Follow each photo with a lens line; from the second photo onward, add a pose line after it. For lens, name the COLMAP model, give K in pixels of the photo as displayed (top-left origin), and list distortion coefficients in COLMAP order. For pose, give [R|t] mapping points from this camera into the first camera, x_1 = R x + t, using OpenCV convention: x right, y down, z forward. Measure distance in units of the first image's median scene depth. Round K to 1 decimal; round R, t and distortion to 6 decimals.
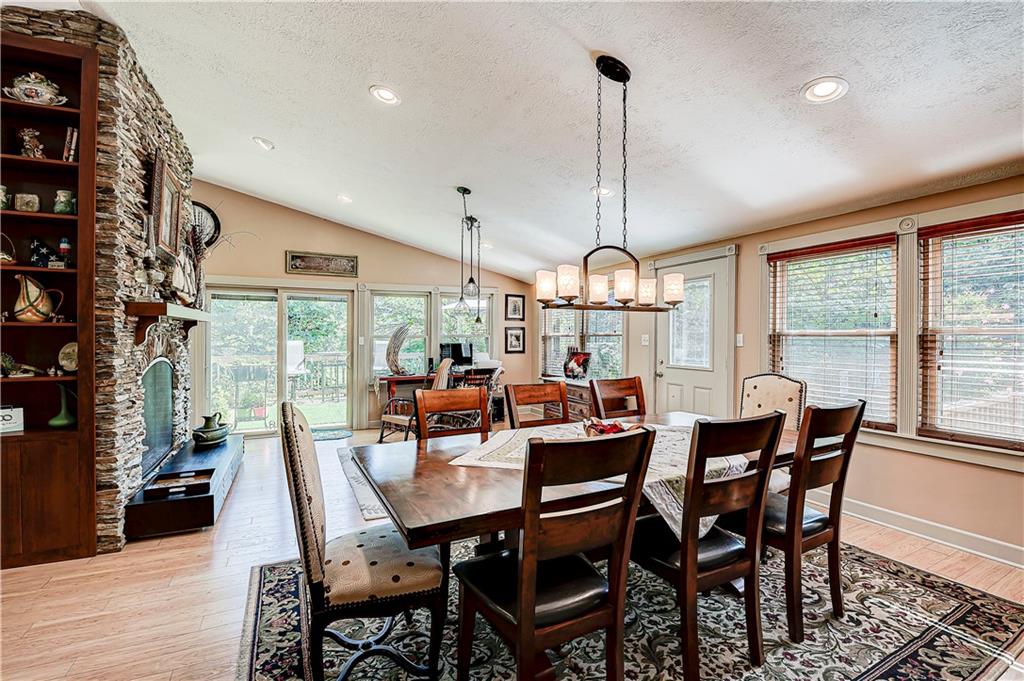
lens RADIAL K [[452.7, 0, 508.3], [0, 452.7, 338.4], [0, 0, 1]] dist [-0.009727, -0.004055]
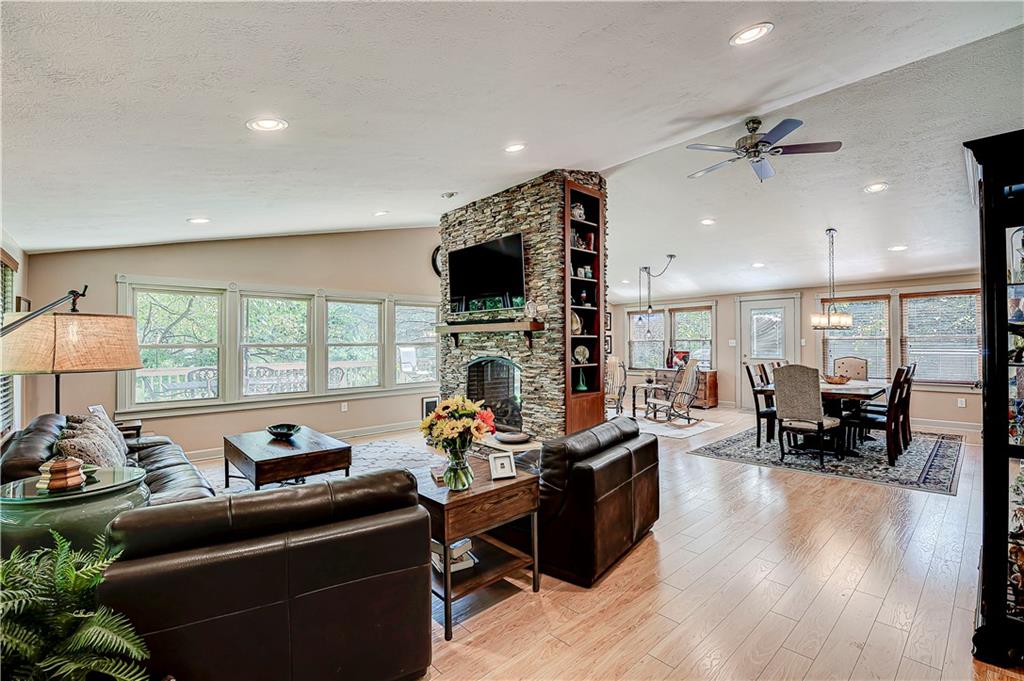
lens RADIAL K [[452.7, 0, 513.6], [0, 452.7, 341.4], [0, 0, 1]] dist [-0.009727, -0.004055]
pose [[0.957554, -0.011966, 0.288005, -1.232839], [0.013535, 0.999902, -0.003459, -0.009375], [-0.287936, 0.007211, 0.957623, -0.489011]]
